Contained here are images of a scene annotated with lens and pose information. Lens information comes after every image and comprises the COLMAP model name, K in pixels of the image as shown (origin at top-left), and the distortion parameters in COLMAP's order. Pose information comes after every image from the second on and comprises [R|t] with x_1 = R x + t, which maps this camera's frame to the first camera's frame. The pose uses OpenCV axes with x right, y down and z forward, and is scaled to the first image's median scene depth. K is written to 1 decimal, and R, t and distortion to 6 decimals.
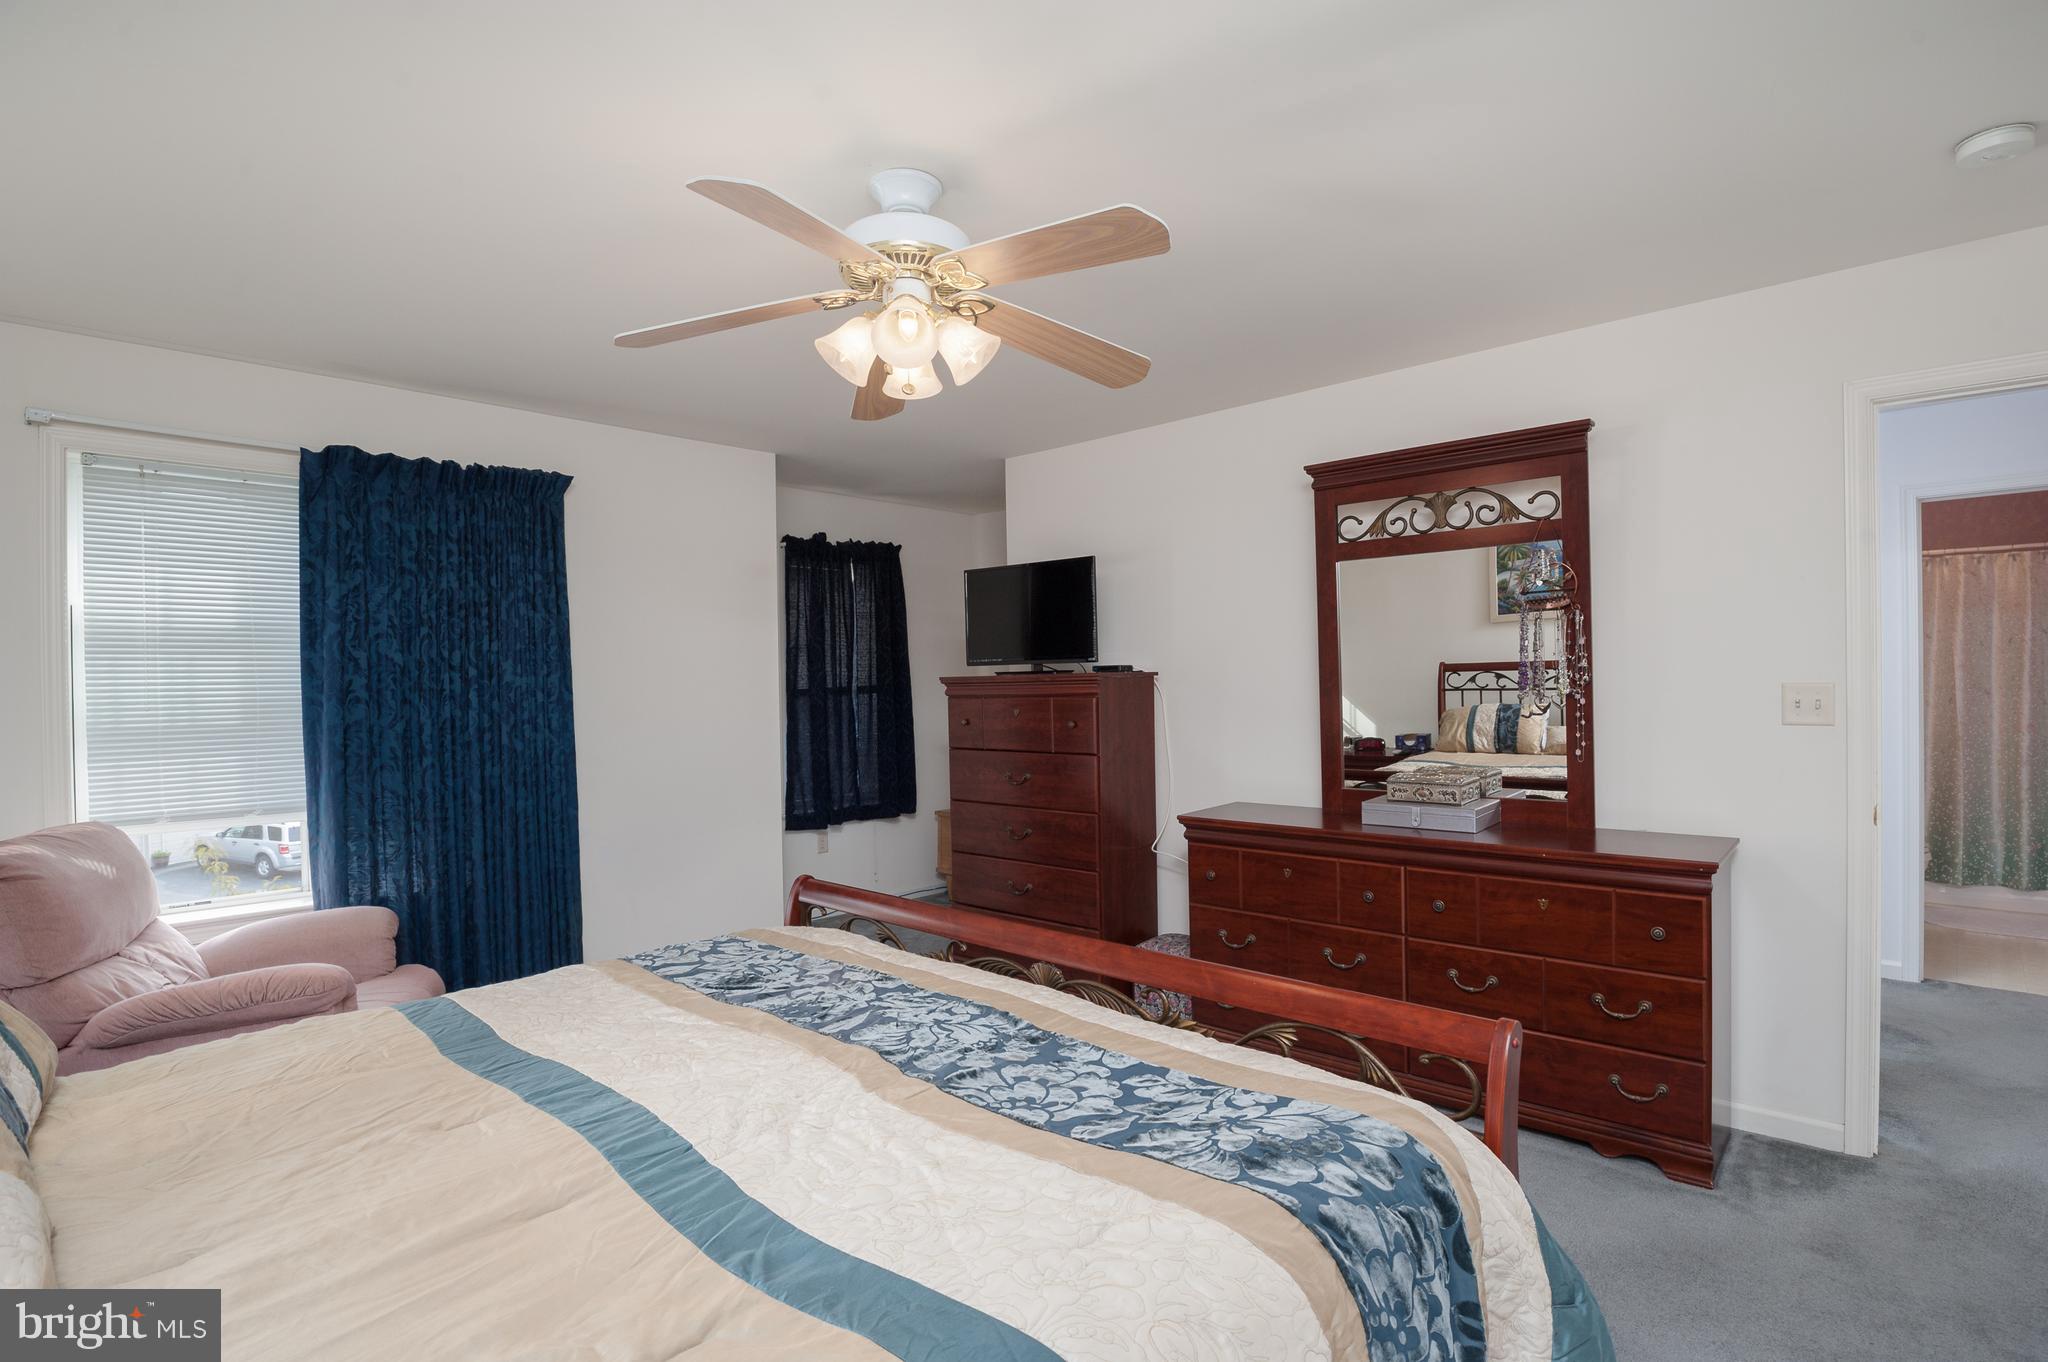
lens RADIAL K [[1004.2, 0, 1019.0], [0, 1004.2, 677.7], [0, 0, 1]] dist [-0.029670, -0.000869]
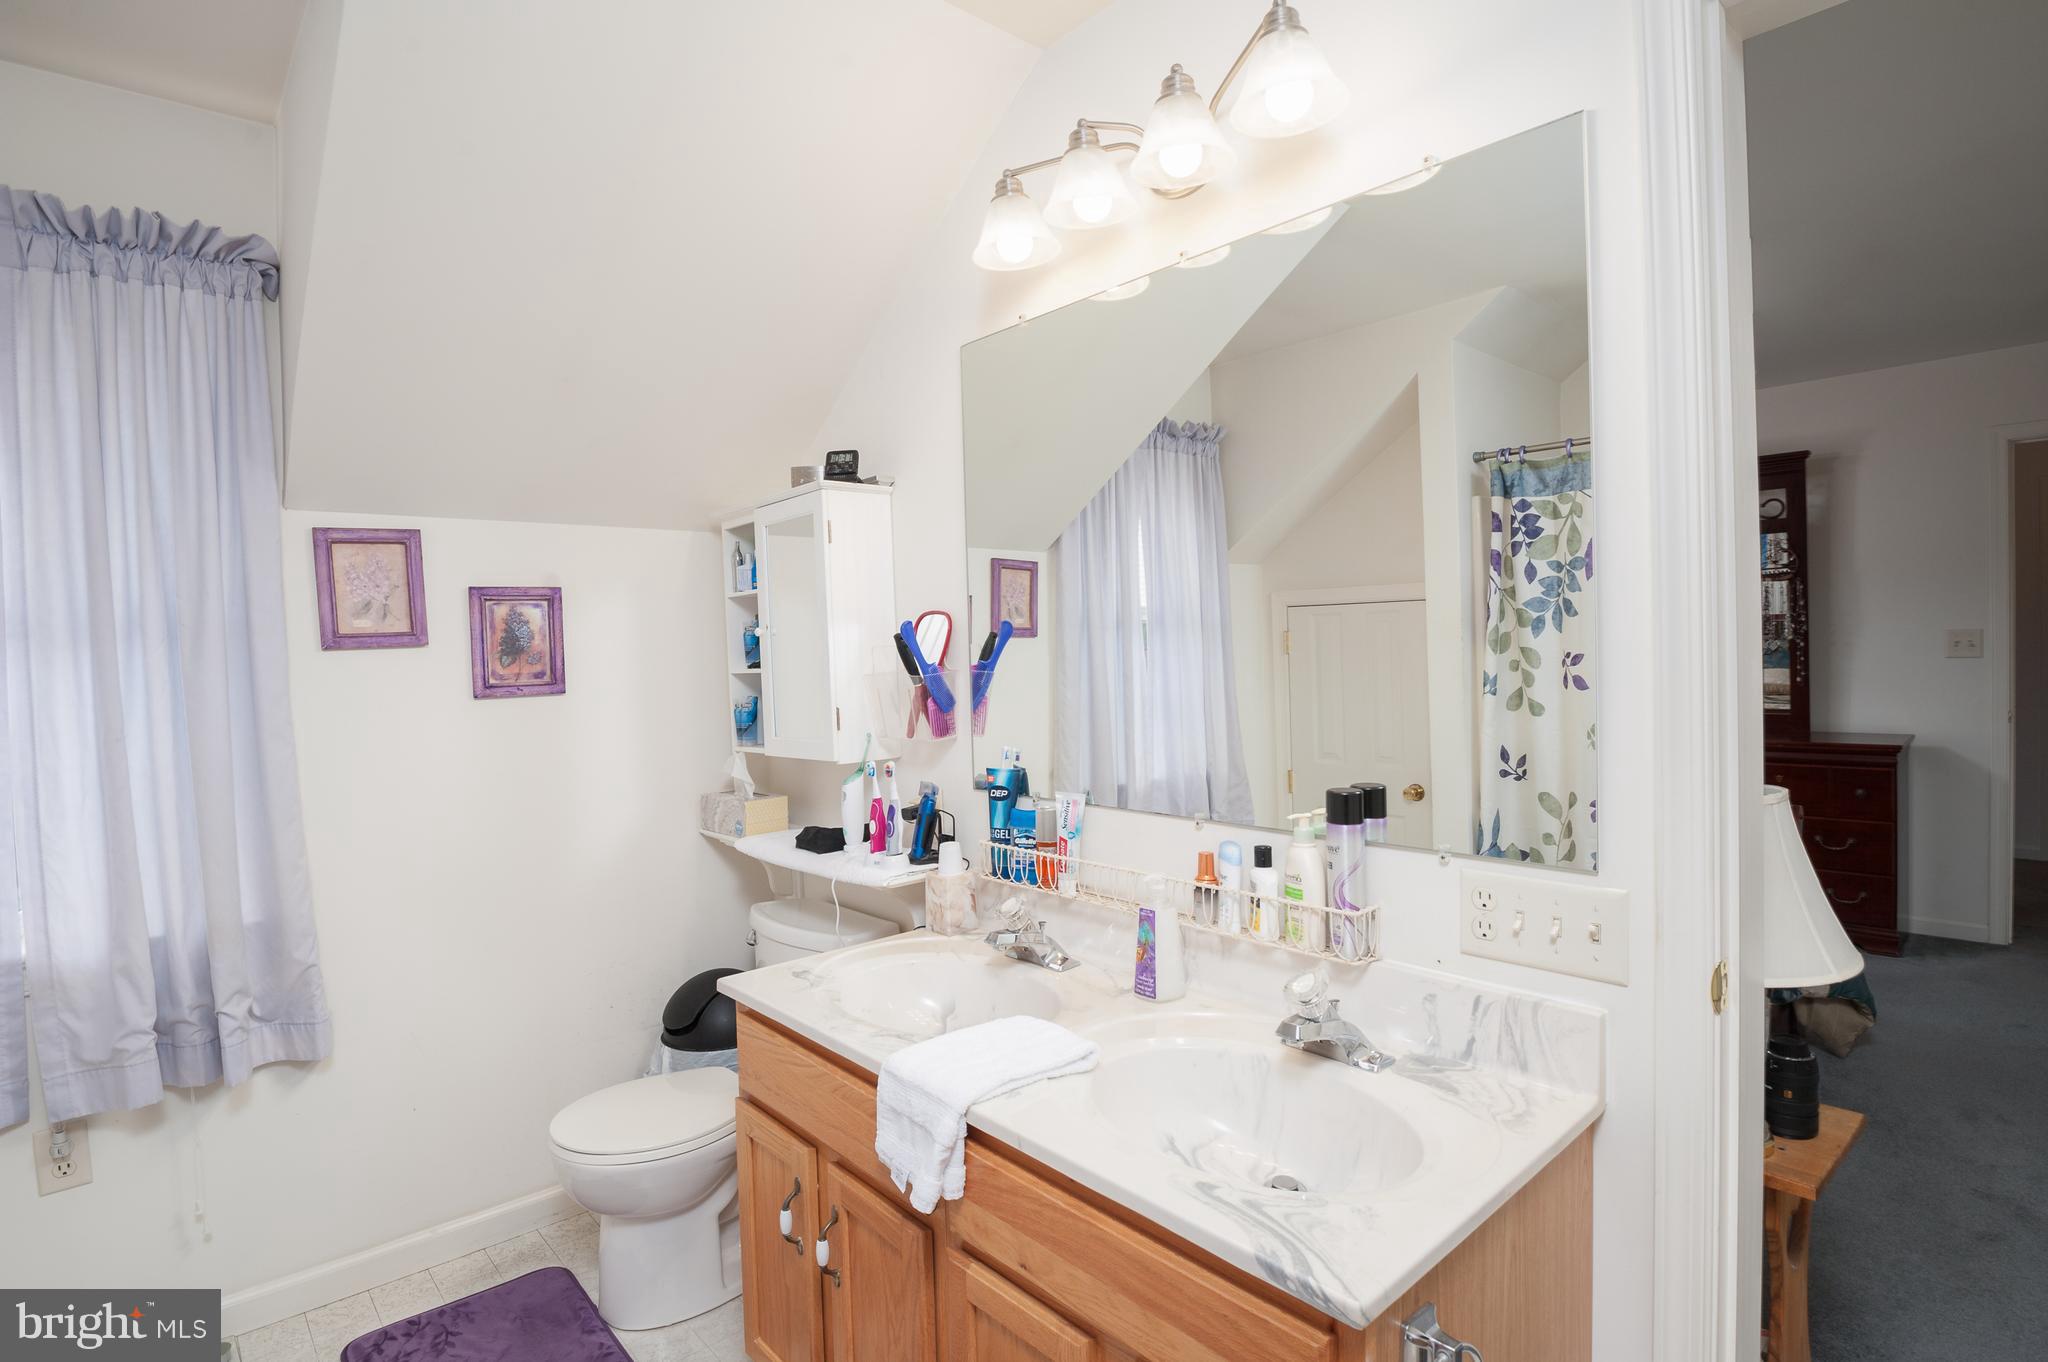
lens RADIAL K [[1004.2, 0, 1030.9], [0, 1004.2, 676.5], [0, 0, 1]] dist [-0.029670, -0.000869]
pose [[0.995168, -0.012038, -0.097448, -0.791911], [0.015274, 0.999354, 0.032532, 0.012622], [0.096993, -0.033863, 0.994709, -1.038757]]
